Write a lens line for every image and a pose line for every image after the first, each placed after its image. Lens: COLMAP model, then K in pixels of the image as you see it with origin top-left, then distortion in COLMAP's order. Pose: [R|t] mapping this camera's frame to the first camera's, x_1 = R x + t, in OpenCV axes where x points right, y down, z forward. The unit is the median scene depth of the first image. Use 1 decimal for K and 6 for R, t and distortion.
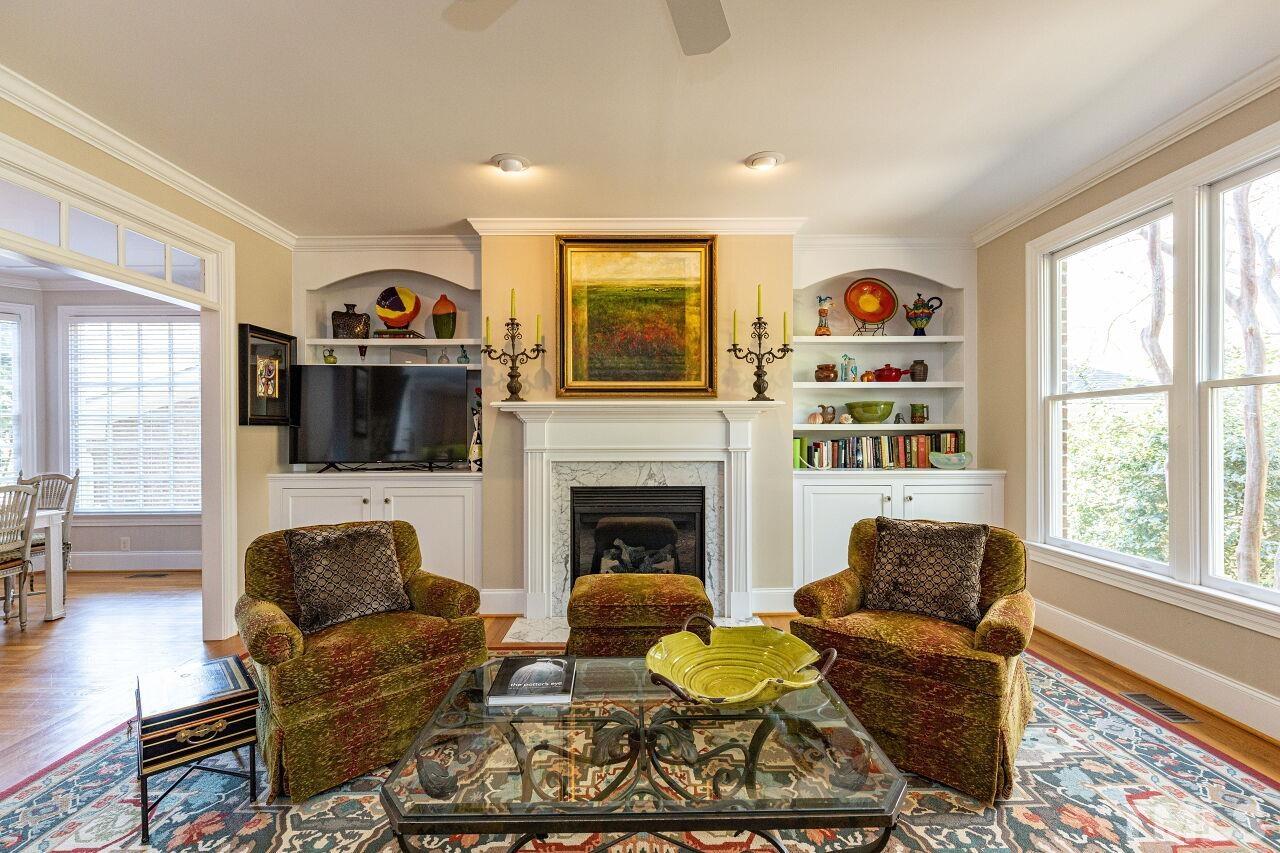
lens RADIAL K [[573.7, 0, 636.7], [0, 573.7, 433.6], [0, 0, 1]] dist [0.001871, -0.000103]
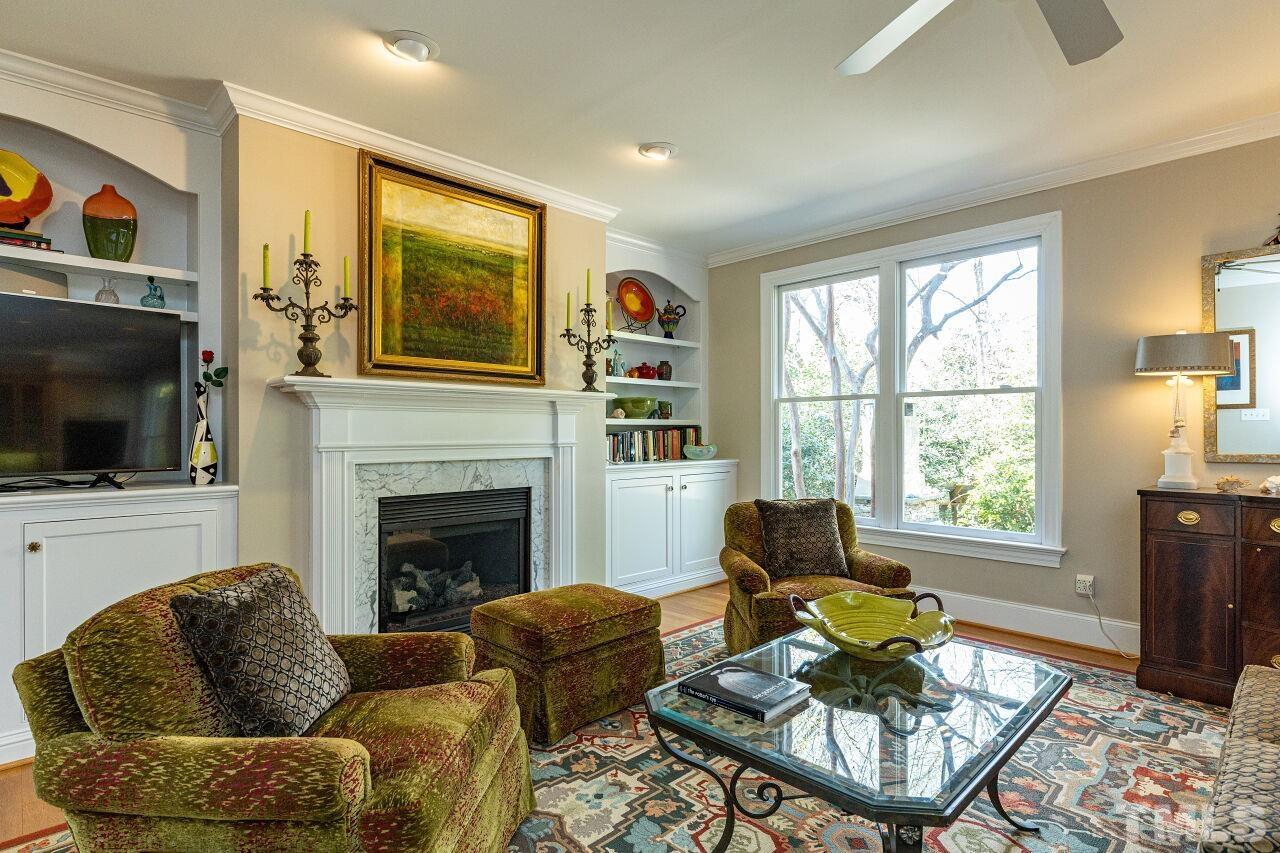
lens RADIAL K [[652.0, 0, 638.2], [0, 652.0, 430.0], [0, 0, 1]] dist [0.002130, -0.002398]
pose [[0.718415, 0.004604, 0.695599, -0.455031], [-0.000459, 0.999981, -0.006145, 0.011324], [-0.695614, 0.004095, 0.718404, 0.169434]]
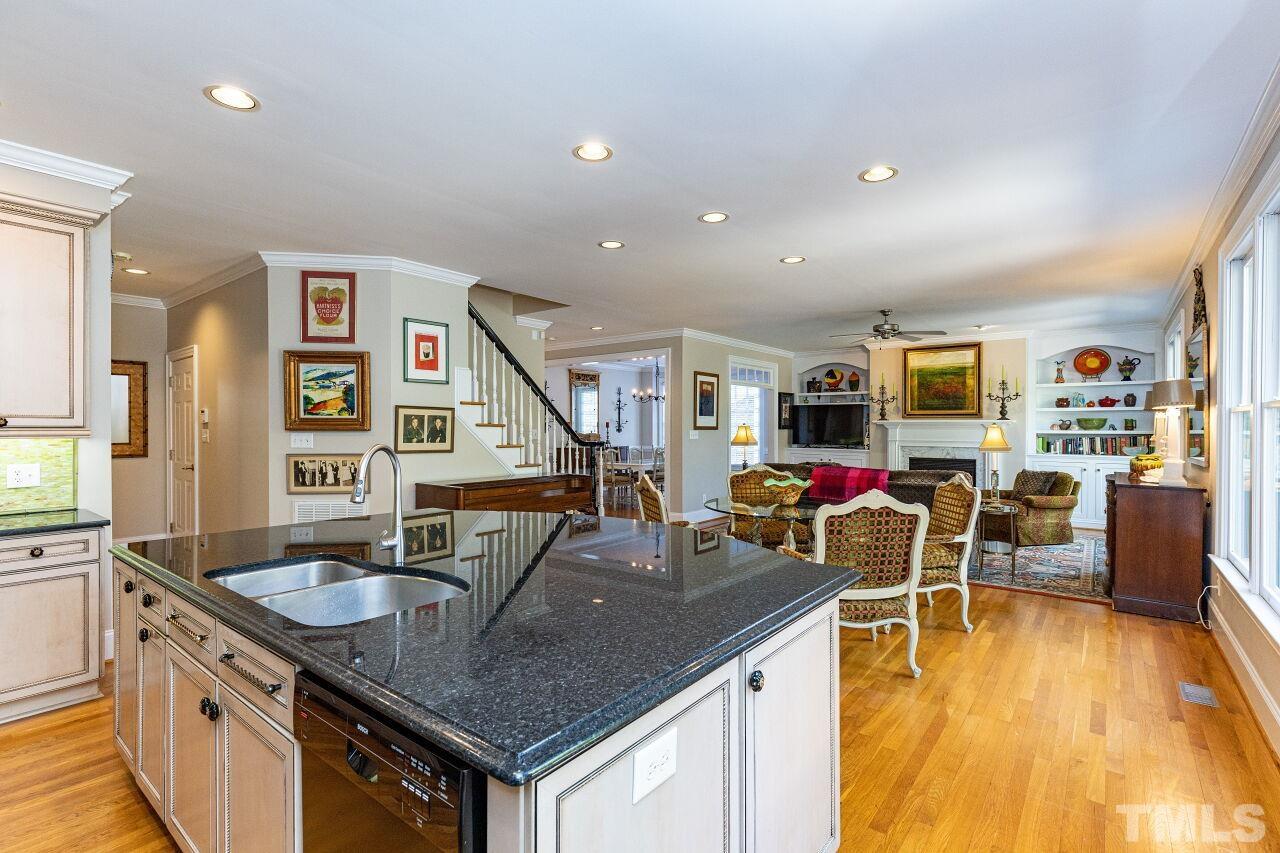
lens RADIAL K [[573.7, 0, 648.1], [0, 573.7, 426.1], [0, 0, 1]] dist [0.001871, -0.000103]
pose [[0.782798, 0.004425, -0.622260, 0.489934], [-0.004812, 0.999988, 0.001057, -0.028428], [0.622257, 0.002167, 0.782810, -1.425645]]
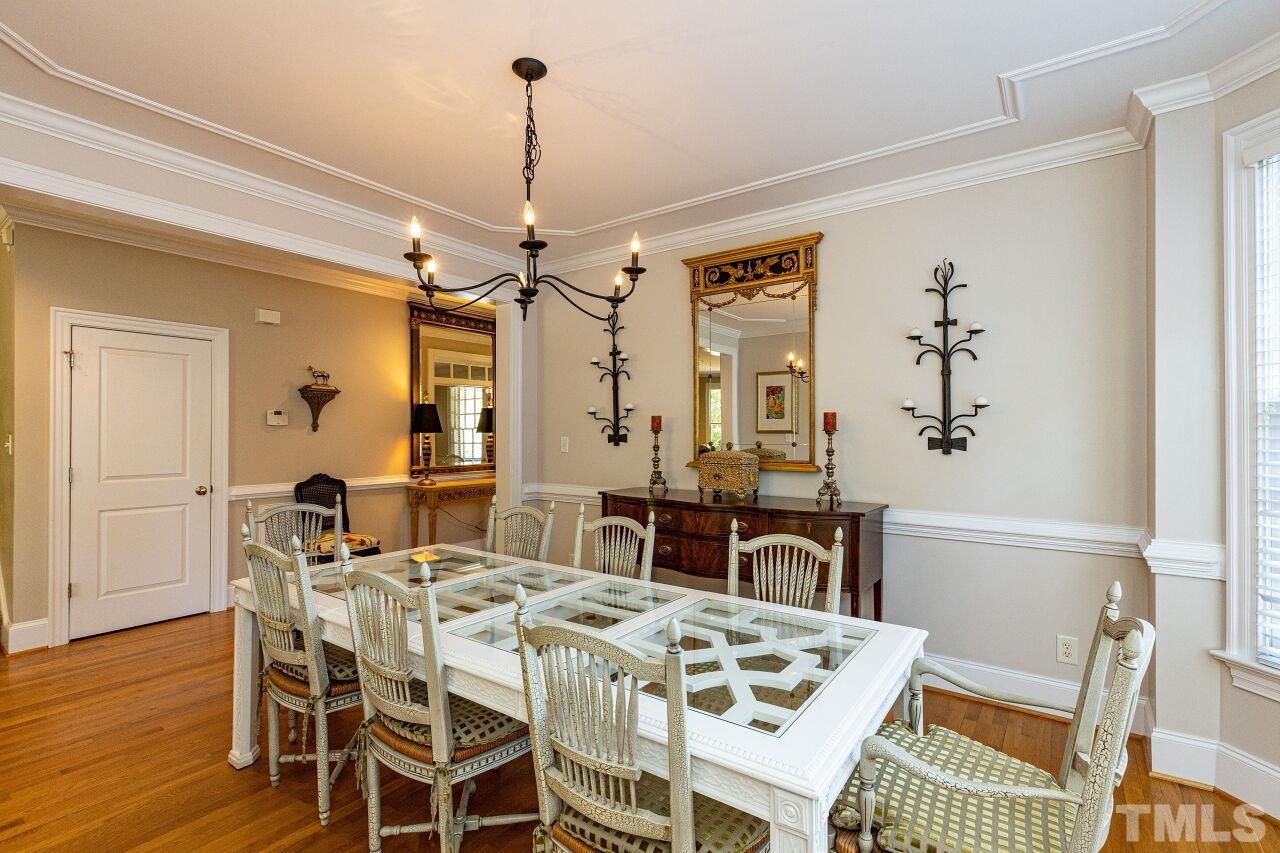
lens RADIAL K [[573.7, 0, 647.1], [0, 573.7, 444.9], [0, 0, 1]] dist [0.001871, -0.000103]
pose [[-0.570723, 0.001815, -0.821140, -0.769373], [-0.005534, 0.999966, 0.006056, -0.003074], [0.821124, 0.008000, -0.570694, 1.068970]]
